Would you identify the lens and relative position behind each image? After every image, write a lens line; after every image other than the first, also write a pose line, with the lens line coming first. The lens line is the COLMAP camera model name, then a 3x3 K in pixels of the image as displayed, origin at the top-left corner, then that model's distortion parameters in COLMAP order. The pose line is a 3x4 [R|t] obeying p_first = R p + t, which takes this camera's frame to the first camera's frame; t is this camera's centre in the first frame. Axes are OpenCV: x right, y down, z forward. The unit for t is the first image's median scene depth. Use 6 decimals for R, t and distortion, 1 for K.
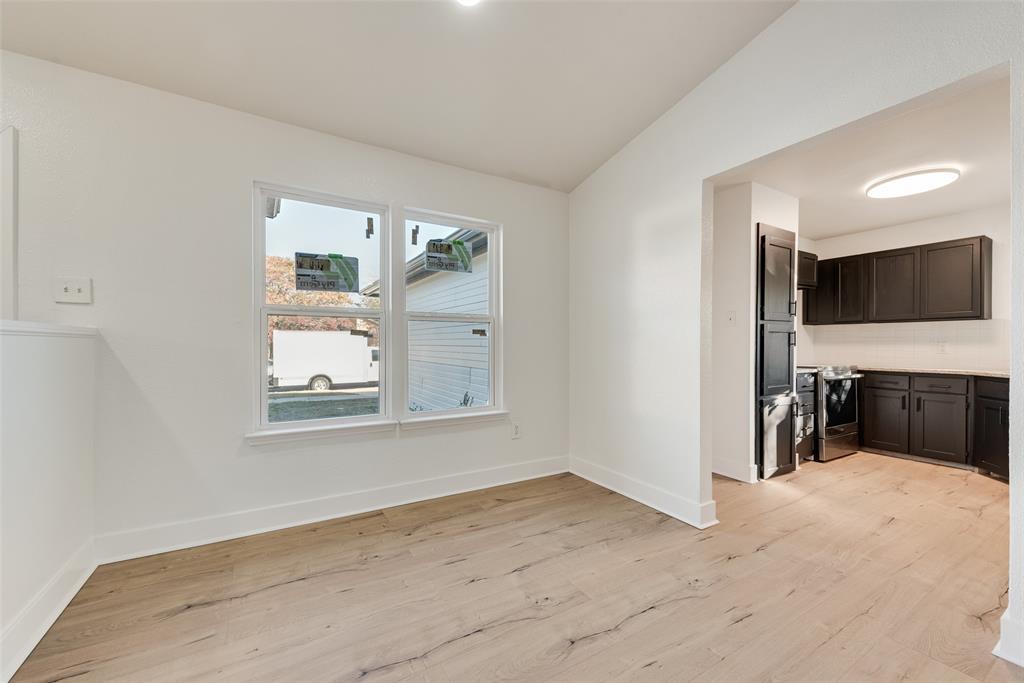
lens RADIAL K [[408.6, 0, 508.2], [0, 408.6, 347.5], [0, 0, 1]] dist [0.008515, -0.000007]
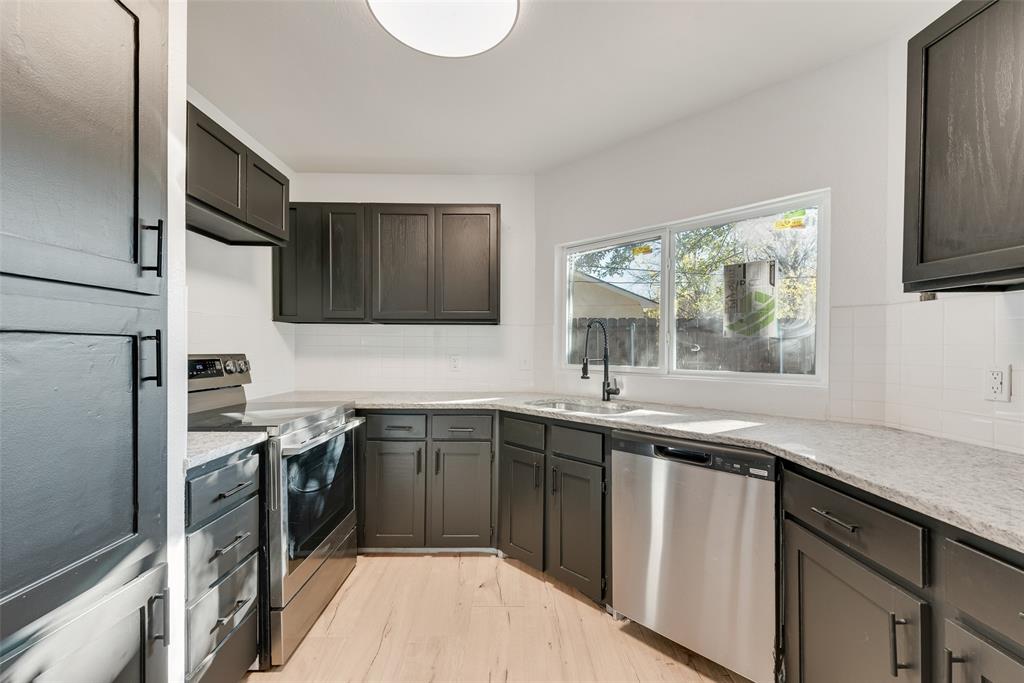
lens RADIAL K [[408.6, 0, 508.2], [0, 408.6, 347.5], [0, 0, 1]] dist [0.008515, -0.000007]
pose [[0.504415, 0.001778, 0.863459, 0.553449], [0.002182, 0.999992, -0.003334, -0.026350], [-0.863458, 0.003566, 0.504407, 0.632436]]
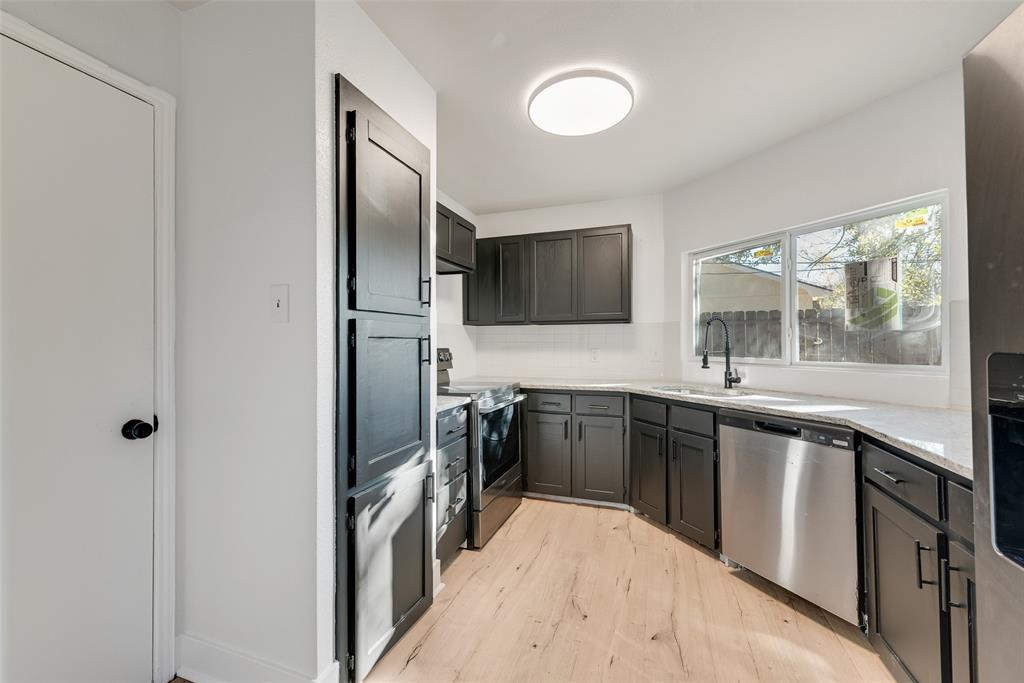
lens RADIAL K [[398.2, 0, 512.0], [0, 398.2, 341.5], [0, 0, 1]] dist [0.008628, -0.000018]
pose [[0.772059, -0.002568, 0.635546, 0.439612], [0.009586, 0.999925, -0.007604, -0.026159], [-0.635479, 0.011964, 0.772026, 0.521709]]
